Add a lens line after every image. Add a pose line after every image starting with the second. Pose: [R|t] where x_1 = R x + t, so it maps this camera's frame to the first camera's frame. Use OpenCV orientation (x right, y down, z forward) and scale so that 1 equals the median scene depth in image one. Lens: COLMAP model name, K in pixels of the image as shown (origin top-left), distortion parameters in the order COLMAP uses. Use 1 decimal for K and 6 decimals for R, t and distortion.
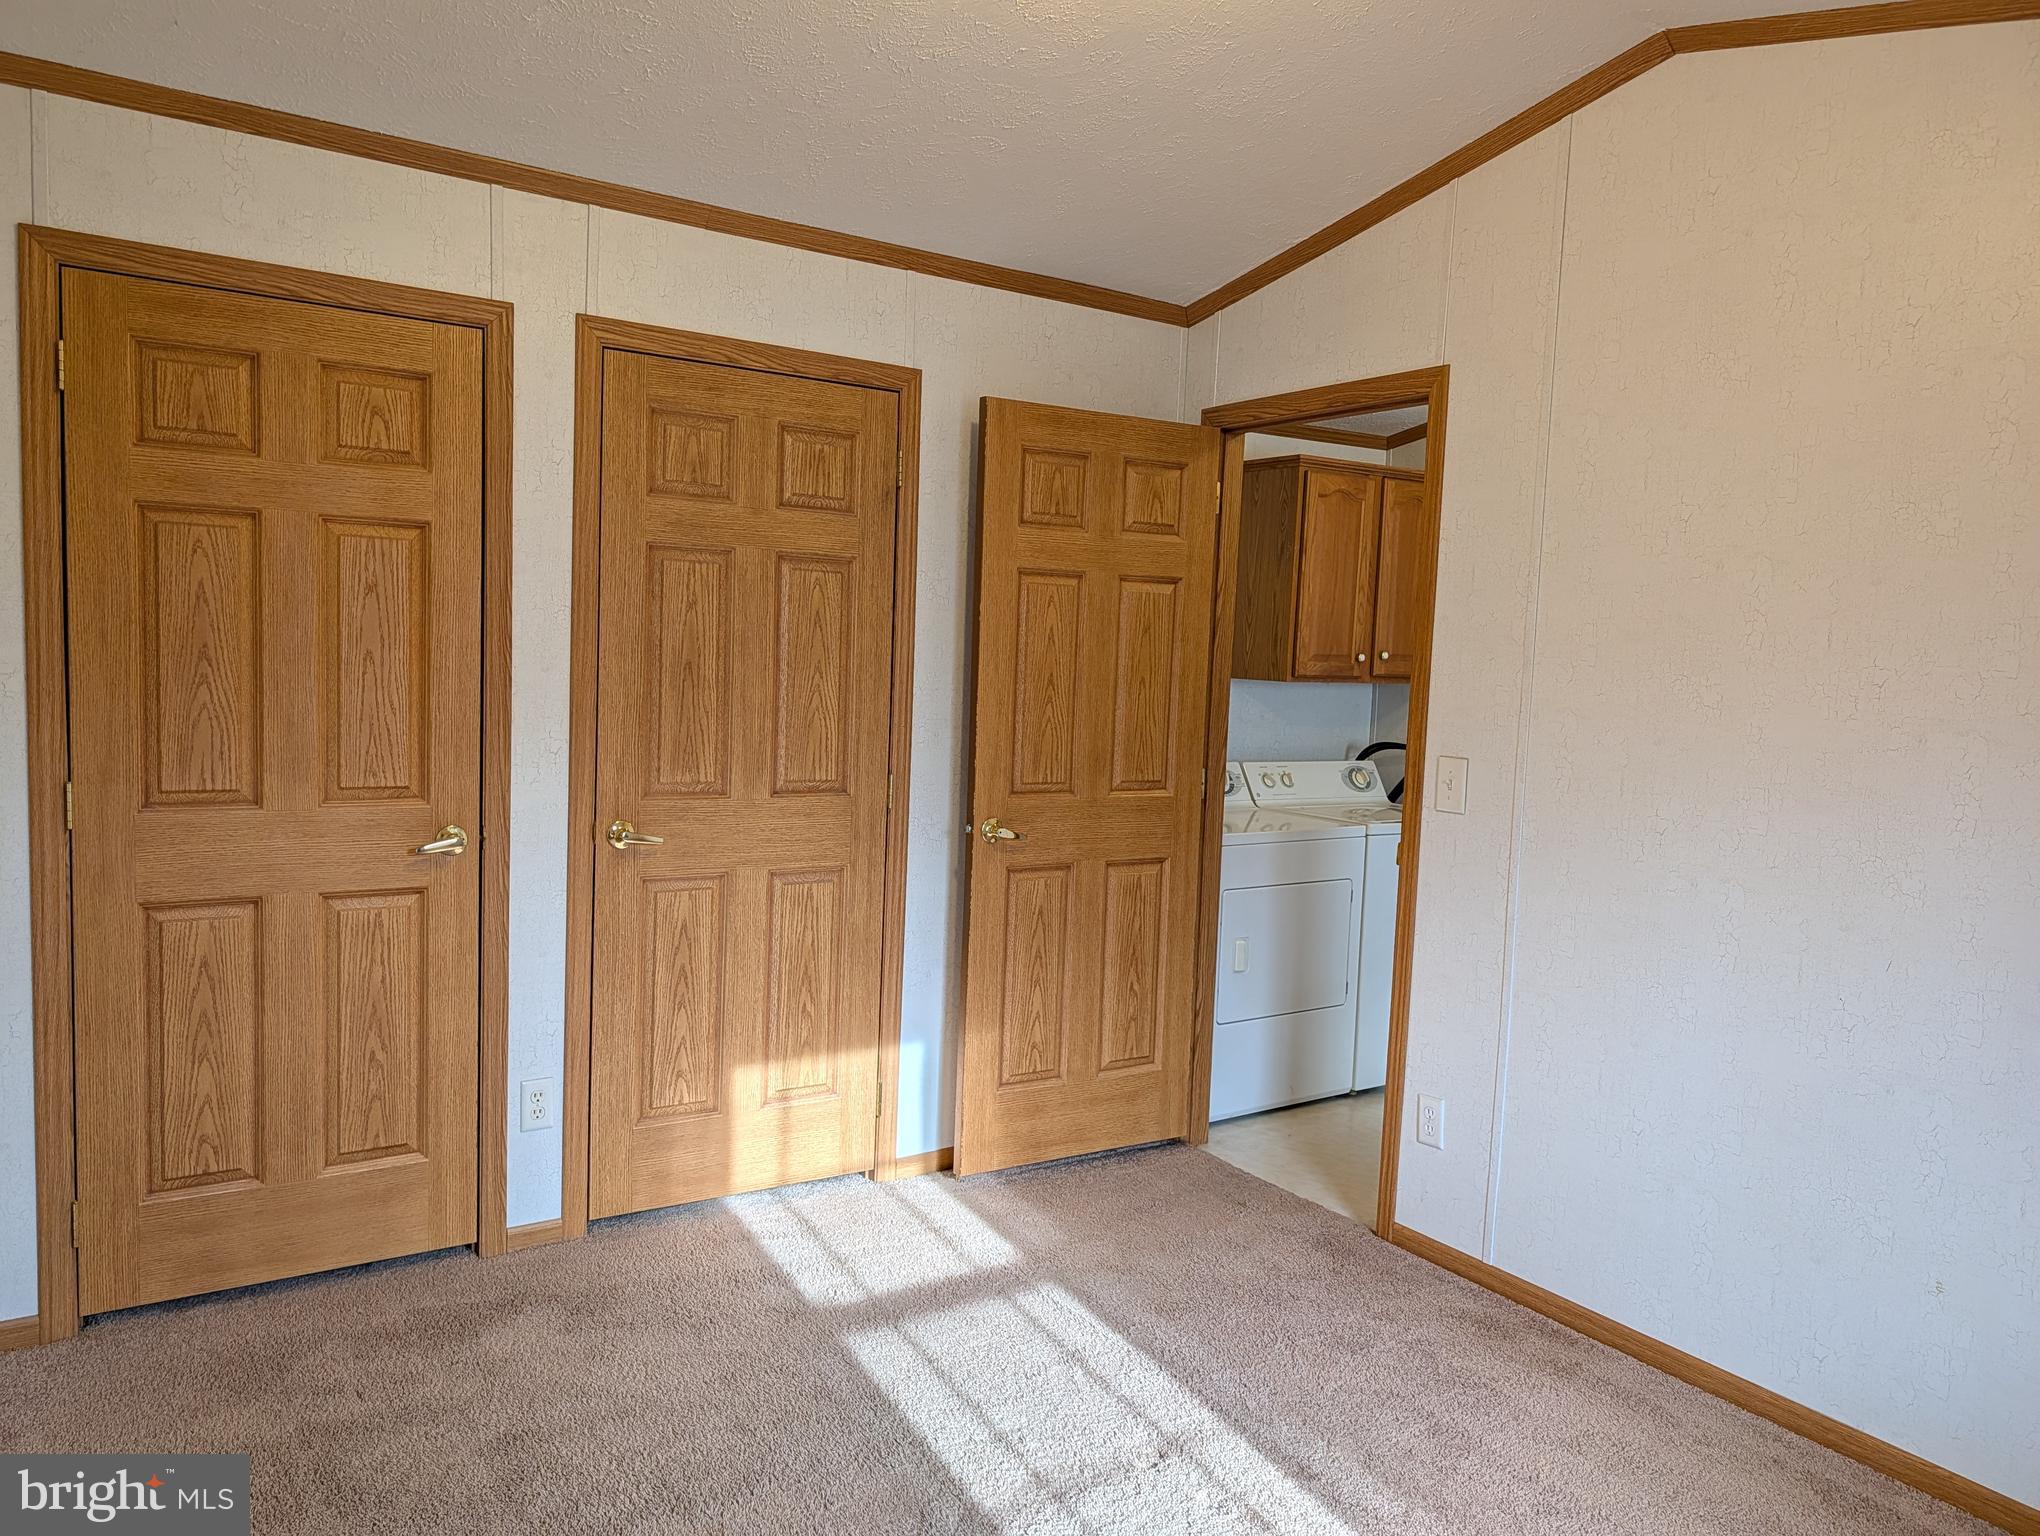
lens RADIAL K [[1406.4, 0, 1008.5], [0, 1406.4, 768.5], [0, 0, 1]] dist [0.000134, -0.001141]
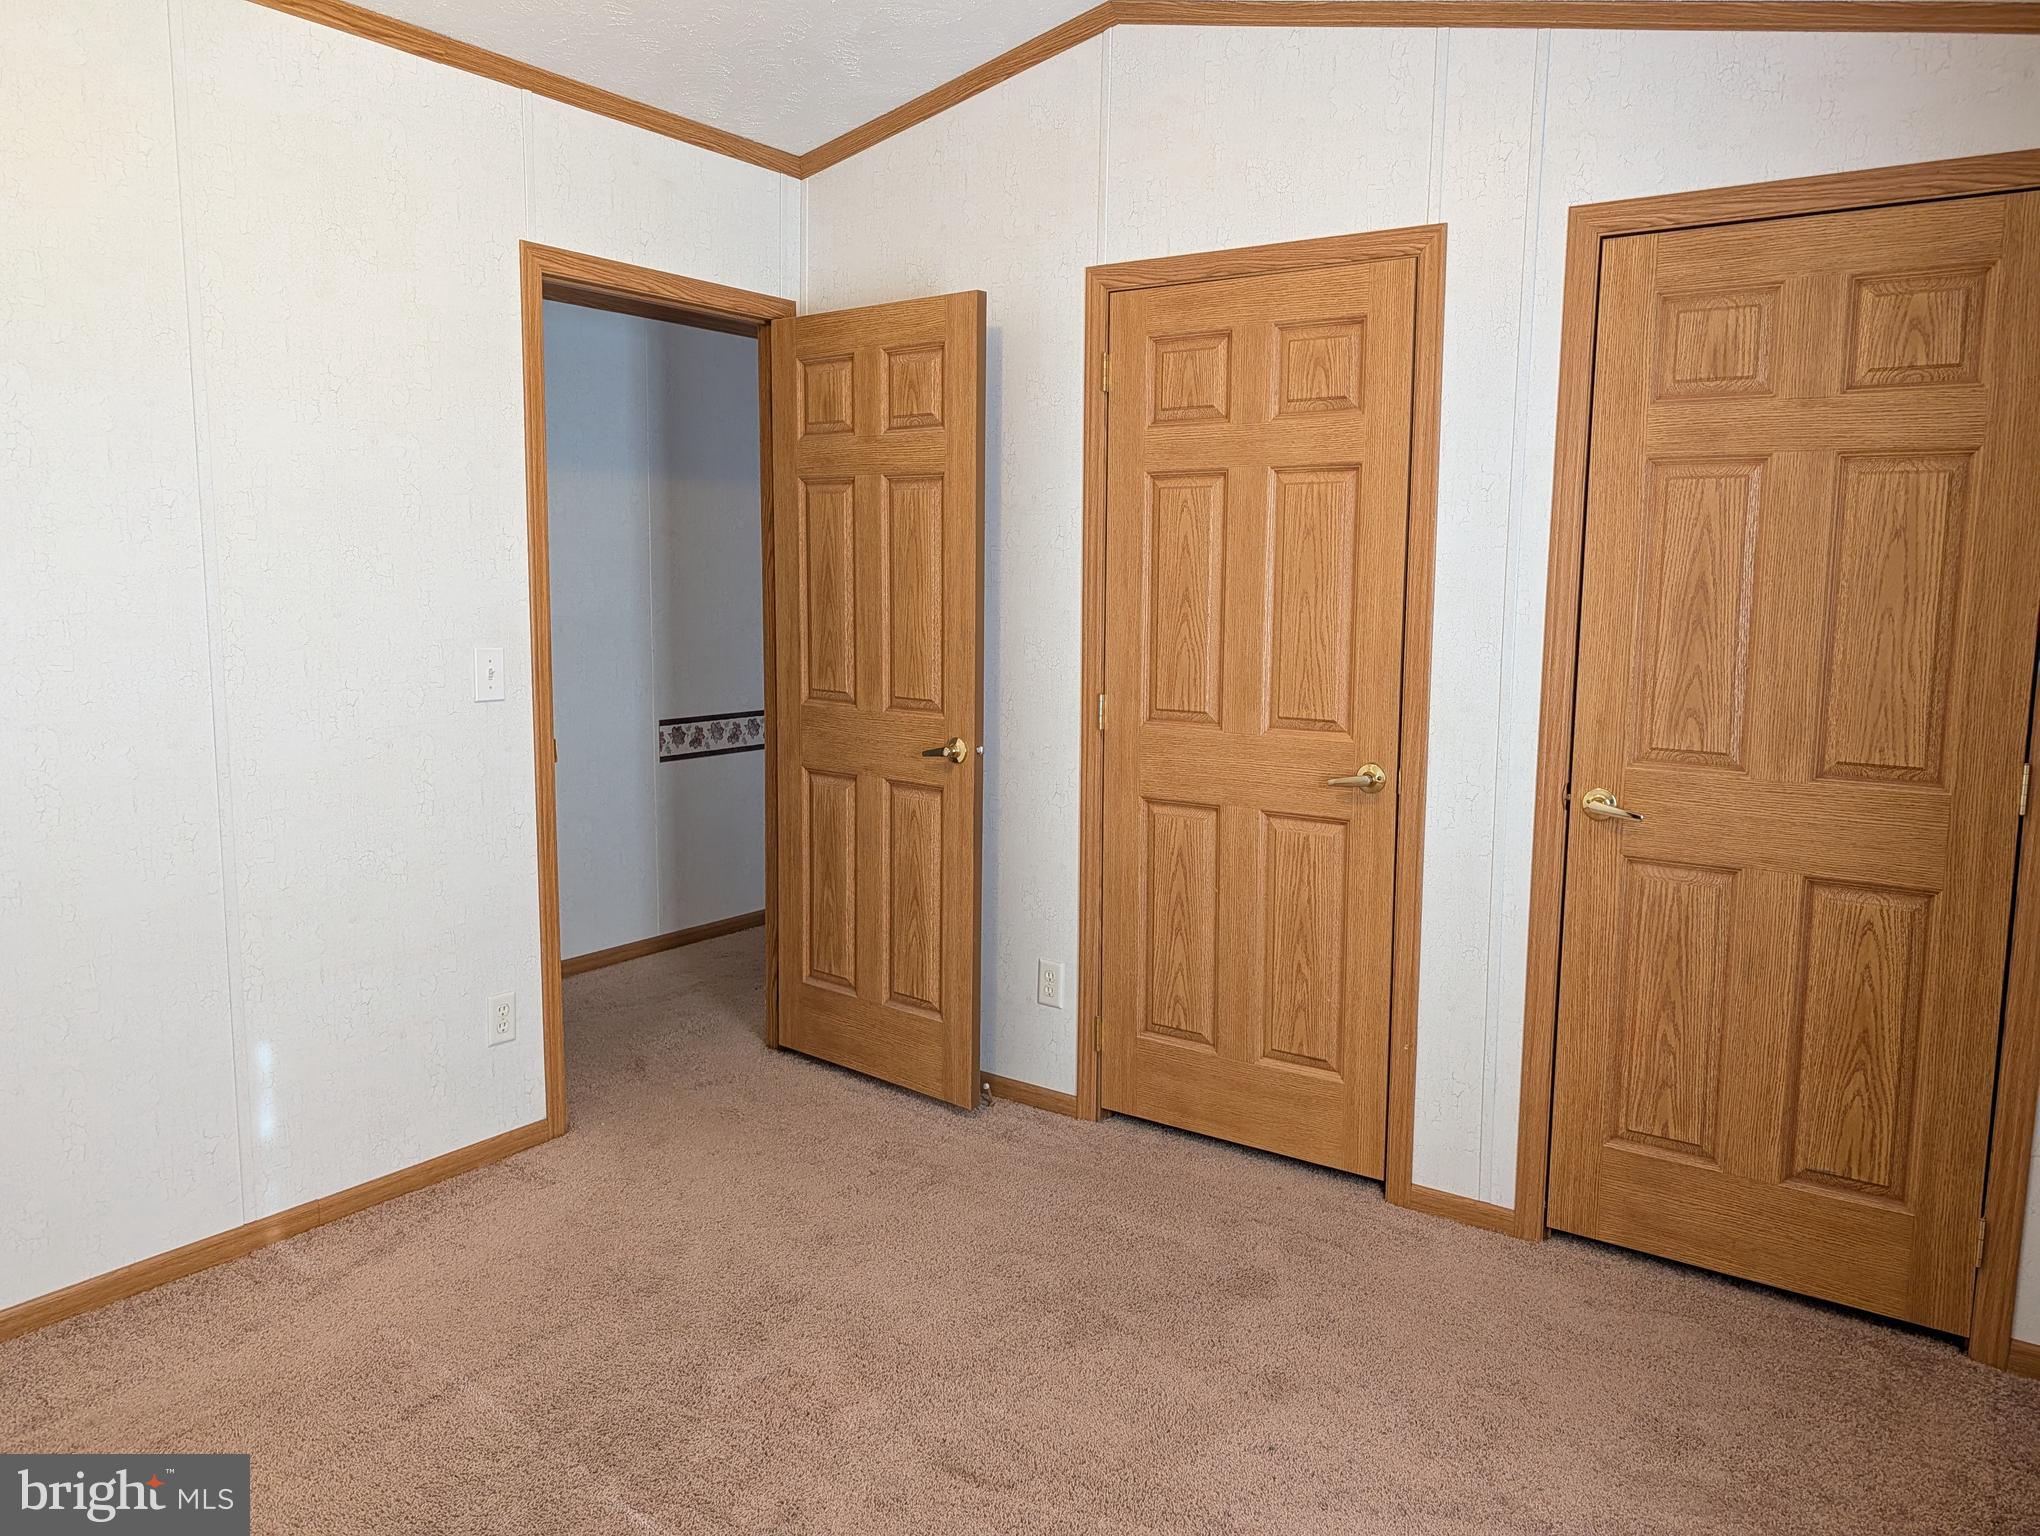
lens RADIAL K [[1488.3, 0, 1029.9], [0, 1488.3, 755.3], [0, 0, 1]] dist [0.022980, -0.020659]
pose [[0.359187, 0.084725, -0.929412, 0.469865], [-0.068124, 0.995594, 0.064430, -0.015493], [0.930776, 0.040173, 0.363377, 0.351145]]
